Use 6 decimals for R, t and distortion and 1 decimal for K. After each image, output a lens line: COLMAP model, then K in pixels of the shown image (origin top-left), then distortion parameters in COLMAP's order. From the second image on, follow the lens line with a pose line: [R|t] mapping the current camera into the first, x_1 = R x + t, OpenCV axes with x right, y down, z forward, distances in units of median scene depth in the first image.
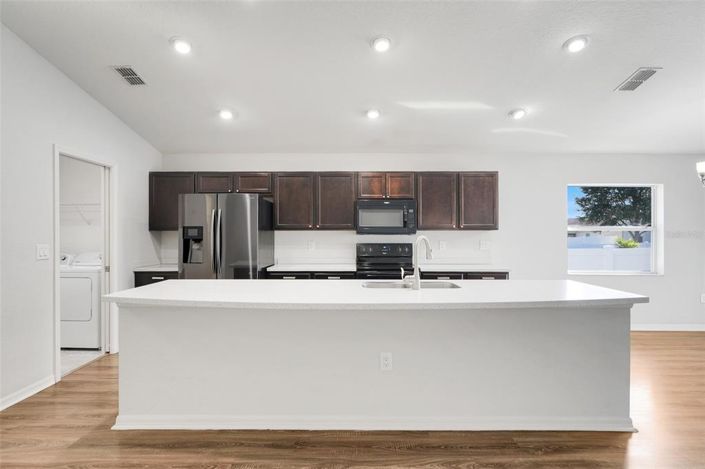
lens RADIAL K [[366.7, 0, 352.7], [0, 366.7, 235.5], [0, 0, 1]] dist [-0.002197, 0.000344]
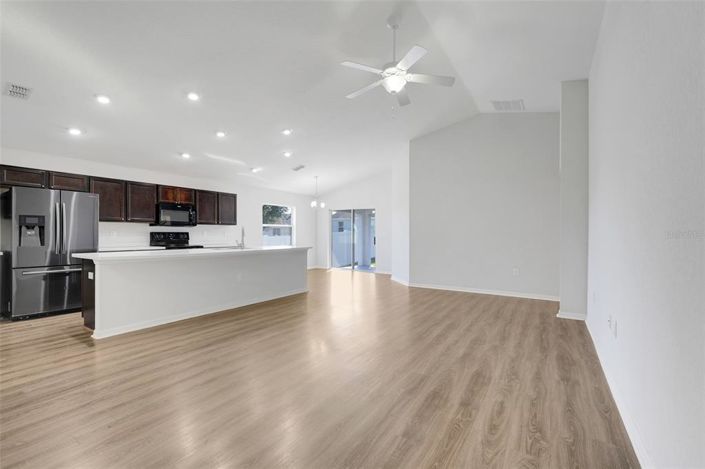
lens RADIAL K [[366.7, 0, 352.5], [0, 366.7, 233.6], [0, 0, 1]] dist [-0.002197, 0.000344]
pose [[0.543325, 0.008093, 0.839483, -0.837031], [-0.017539, 0.999845, 0.001713, 0.012660], [-0.839339, -0.015654, 0.543382, -0.508520]]
